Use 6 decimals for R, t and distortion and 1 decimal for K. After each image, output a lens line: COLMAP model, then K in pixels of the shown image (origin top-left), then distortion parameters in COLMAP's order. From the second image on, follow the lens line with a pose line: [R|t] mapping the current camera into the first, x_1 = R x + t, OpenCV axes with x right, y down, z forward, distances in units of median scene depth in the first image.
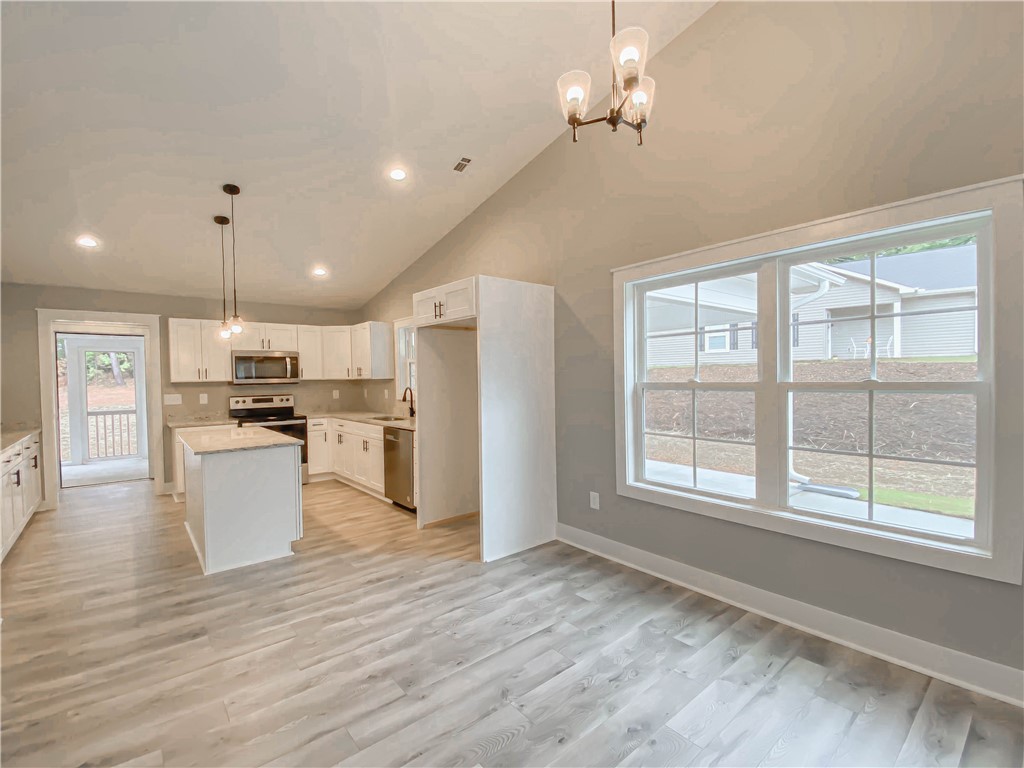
lens RADIAL K [[461.9, 0, 509.7], [0, 461.9, 385.2], [0, 0, 1]] dist [0.003826, -0.014061]
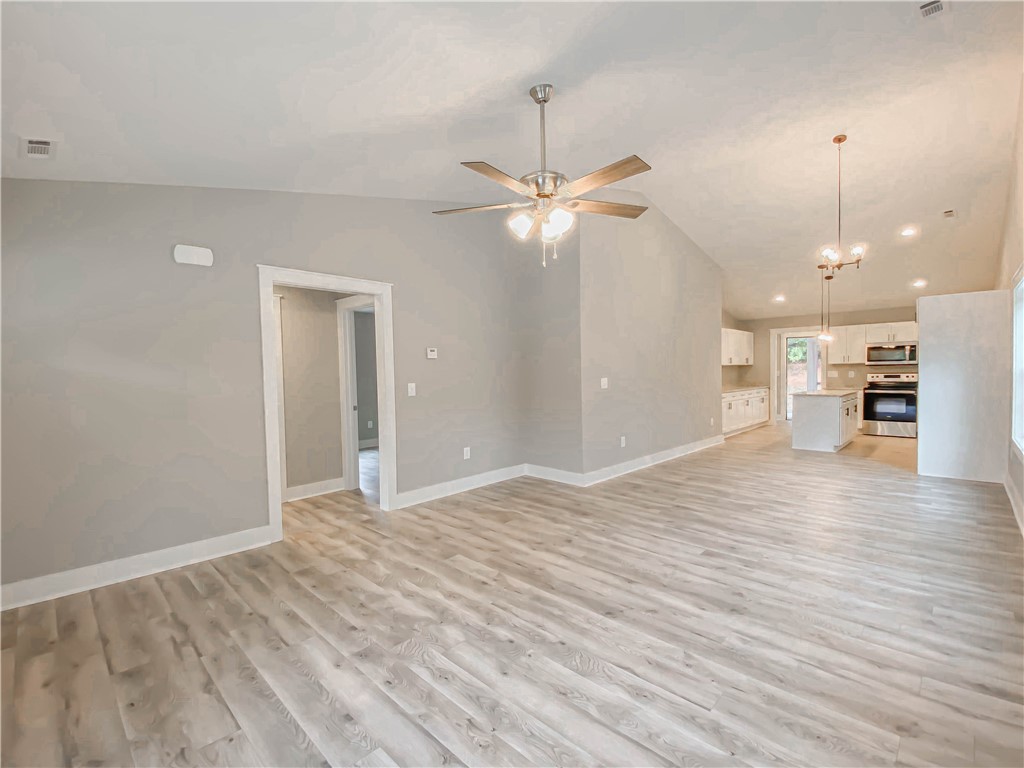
lens RADIAL K [[461.9, 0, 509.7], [0, 461.9, 385.2], [0, 0, 1]] dist [0.003826, -0.014061]
pose [[0.102922, 0.044169, -0.993708, 0.799018], [-0.000933, 0.999017, 0.044308, -0.002169], [0.994689, -0.003633, 0.102862, -0.345631]]
